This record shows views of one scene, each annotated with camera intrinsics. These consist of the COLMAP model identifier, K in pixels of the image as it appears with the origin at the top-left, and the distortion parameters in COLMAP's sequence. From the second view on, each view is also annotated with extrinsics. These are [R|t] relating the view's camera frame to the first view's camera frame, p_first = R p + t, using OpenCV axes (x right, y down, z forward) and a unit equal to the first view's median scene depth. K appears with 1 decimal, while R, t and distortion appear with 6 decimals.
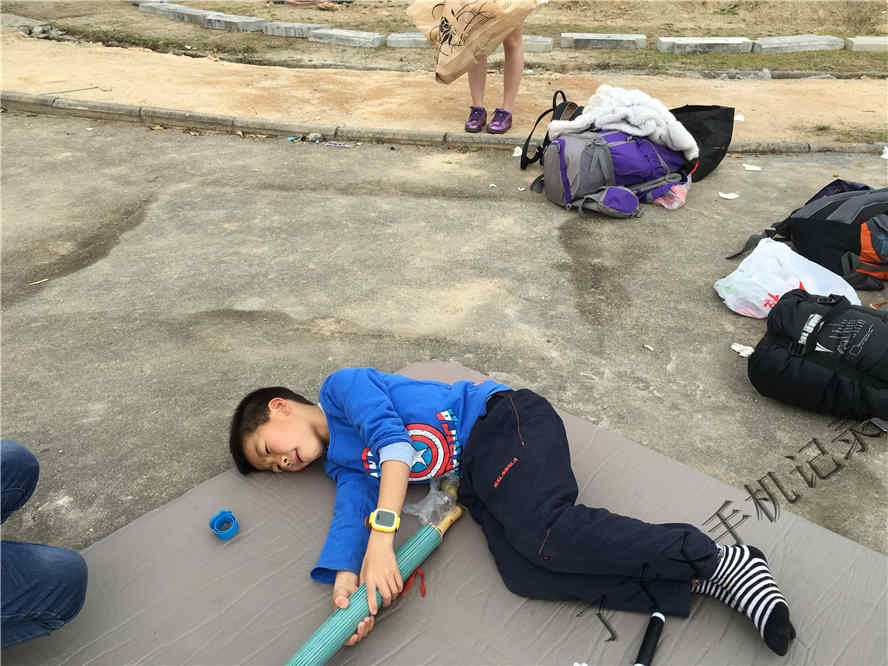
lens RADIAL K [[760.1, 0, 440.4], [0, 760.1, 333.4], [0, 0, 1]] dist [0.086860, -0.120975]
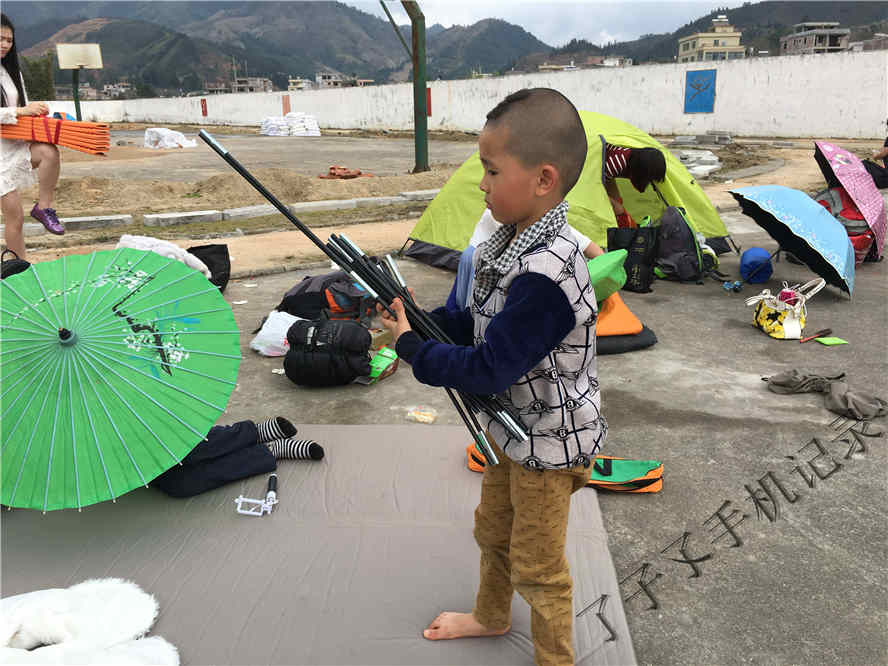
lens RADIAL K [[760.1, 0, 445.4], [0, 760.1, 333.0], [0, 0, 1]] dist [0.086860, -0.120975]
pose [[0.790831, -0.173561, 0.586909, -0.054964], [0.303915, 0.943729, -0.130430, 0.060427], [-0.531246, 0.281519, 0.799078, -0.101790]]
